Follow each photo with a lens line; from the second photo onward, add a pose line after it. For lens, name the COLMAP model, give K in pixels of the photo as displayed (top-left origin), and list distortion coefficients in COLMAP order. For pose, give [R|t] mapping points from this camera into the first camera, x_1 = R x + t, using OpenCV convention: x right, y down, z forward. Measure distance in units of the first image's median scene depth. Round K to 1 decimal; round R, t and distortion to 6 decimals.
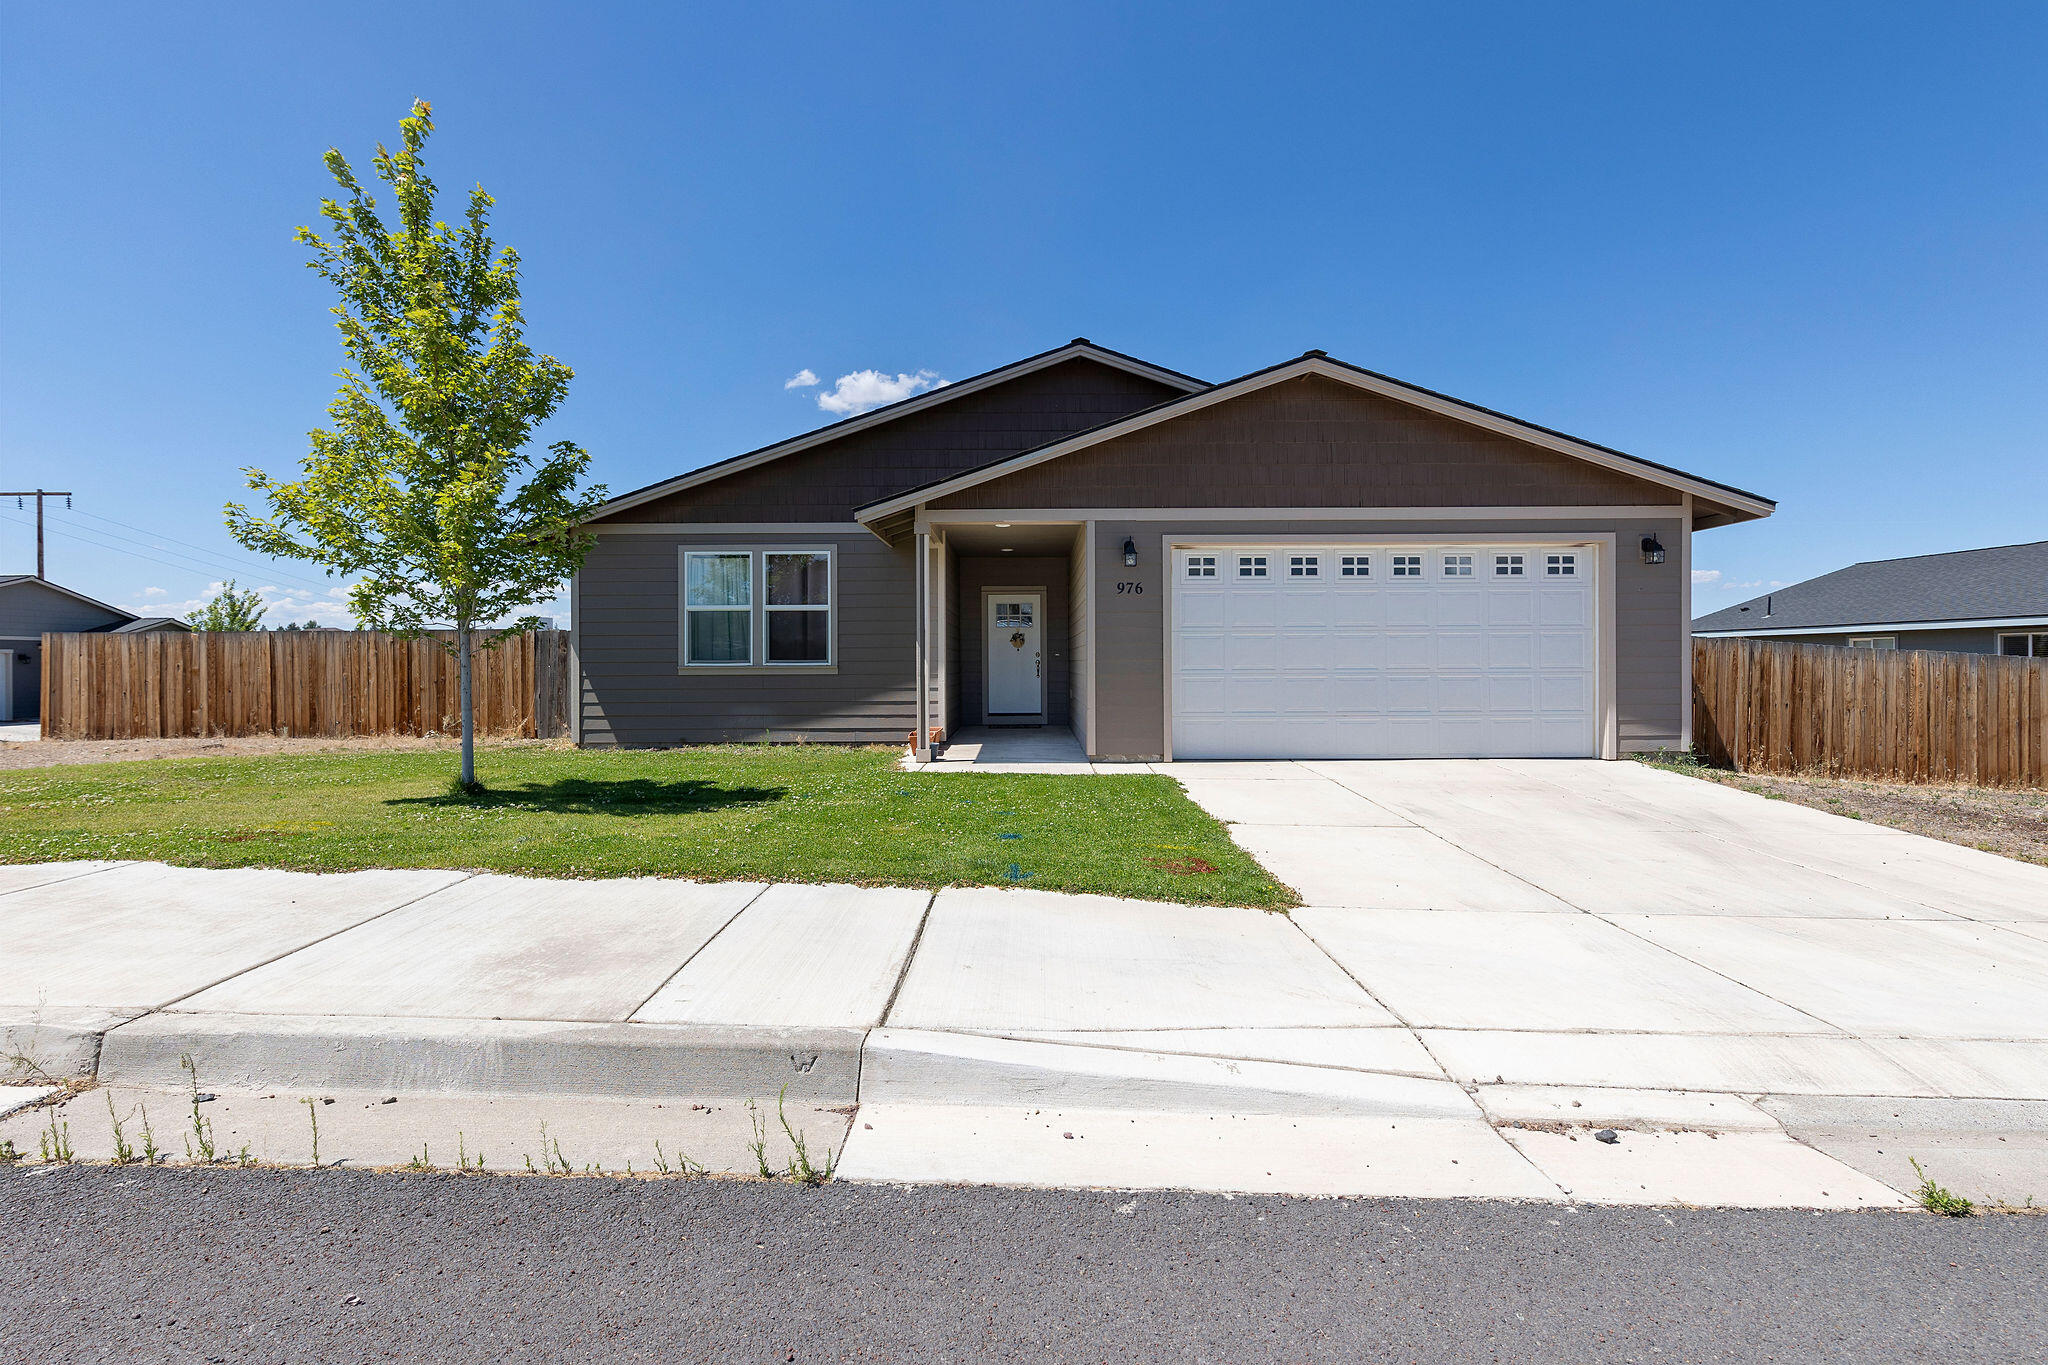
lens RADIAL K [[890.0, 0, 1031.3], [0, 890.0, 676.0], [0, 0, 1]] dist [0.012907, 0.000170]
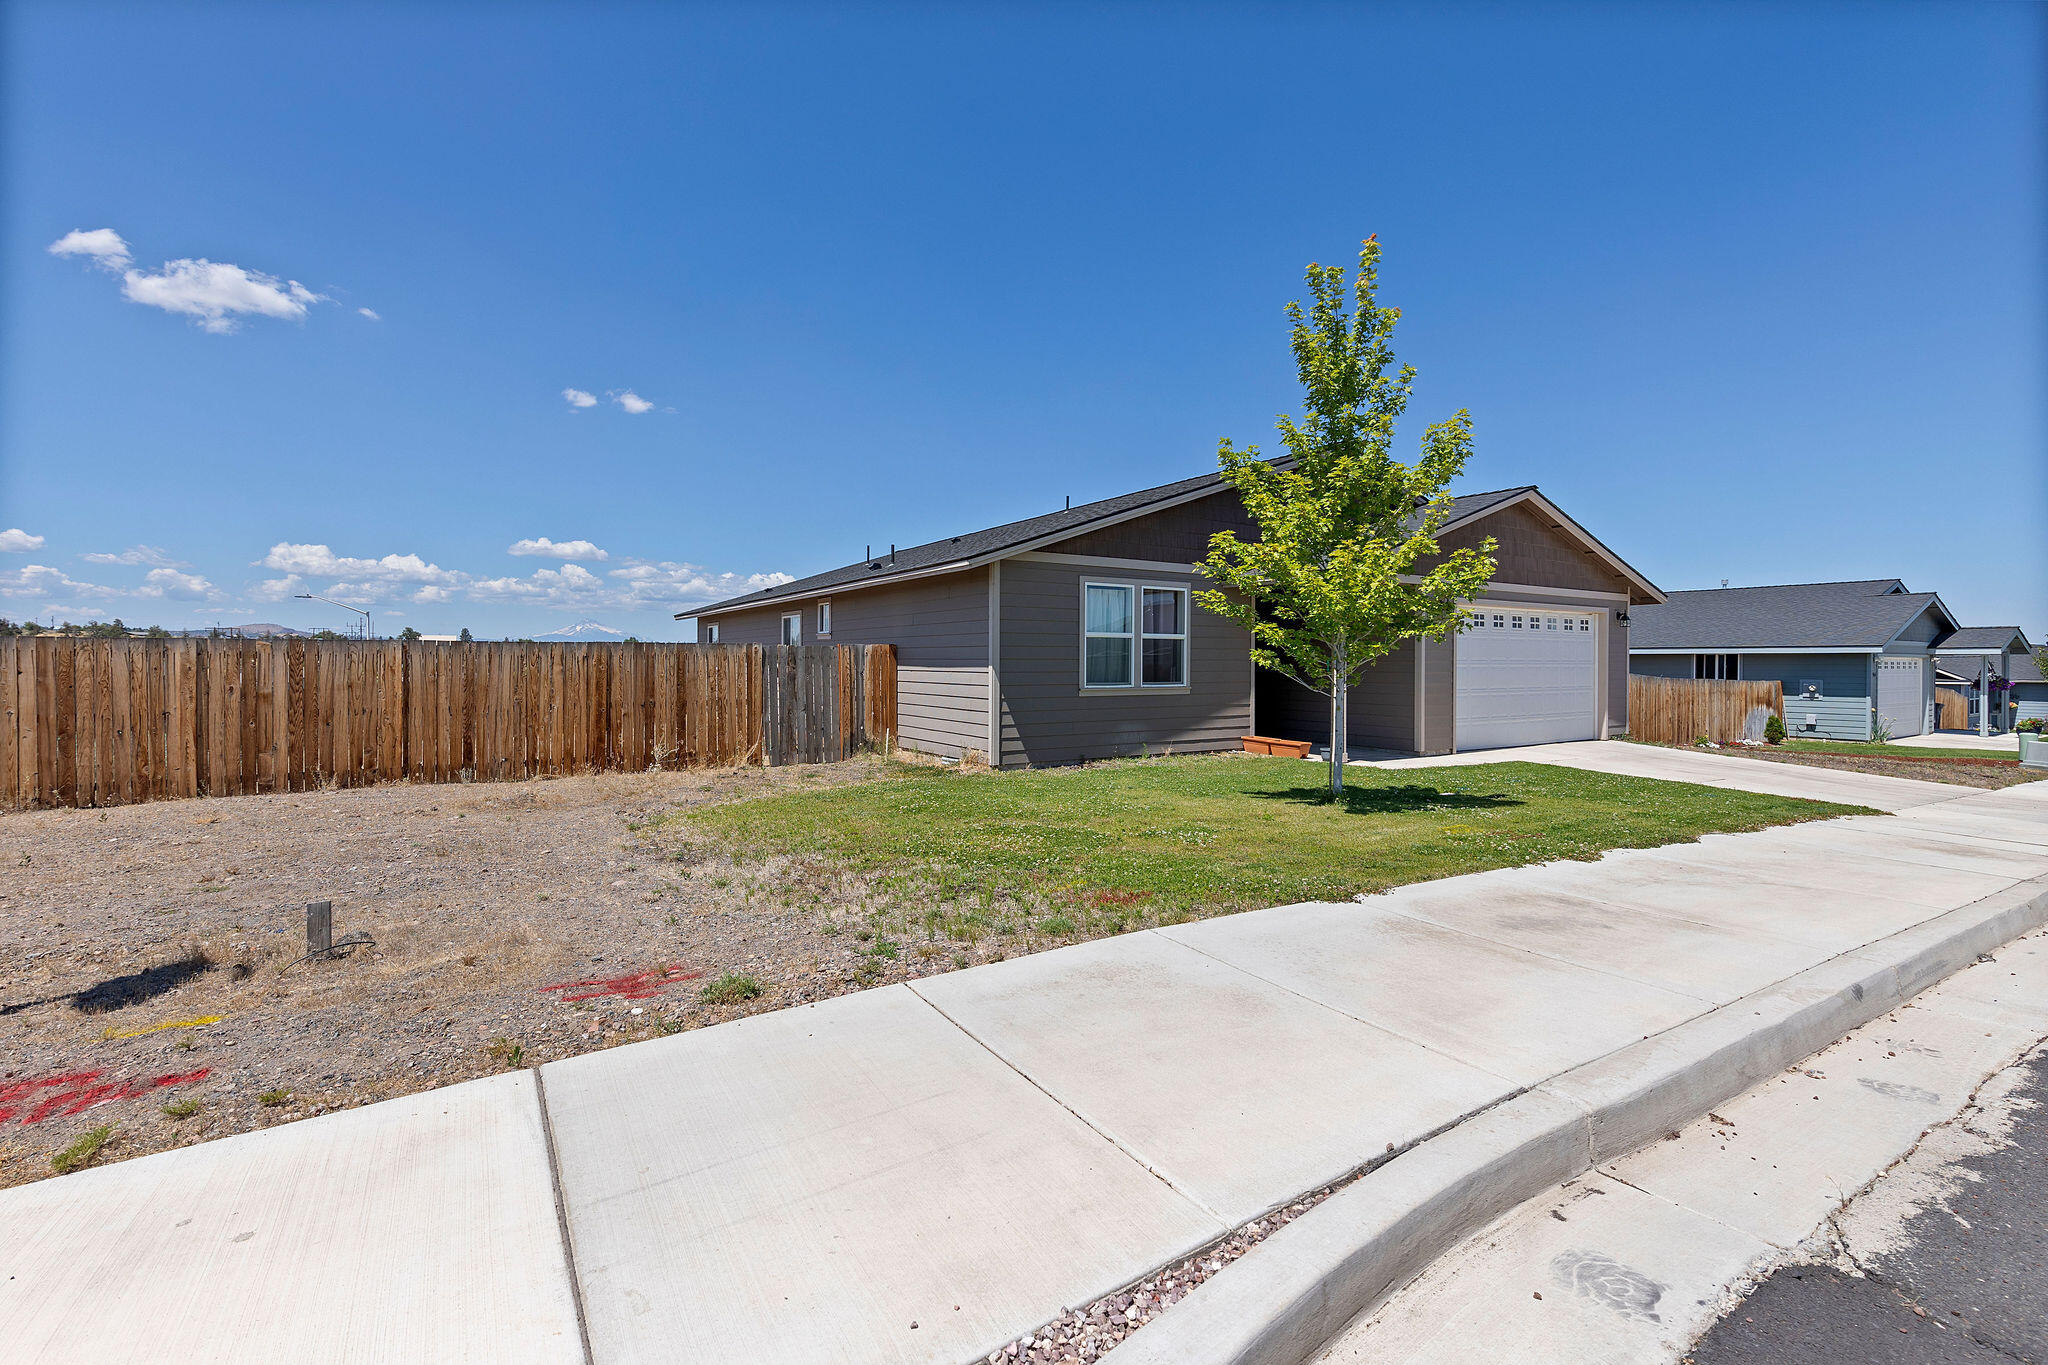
lens RADIAL K [[890.0, 0, 1038.3], [0, 890.0, 678.5], [0, 0, 1]] dist [0.012907, 0.000170]
pose [[0.837014, -0.003011, 0.547173, -1.020742], [-0.000502, 0.999980, 0.006271, -0.029495], [-0.547181, -0.005524, 0.836996, 0.130904]]
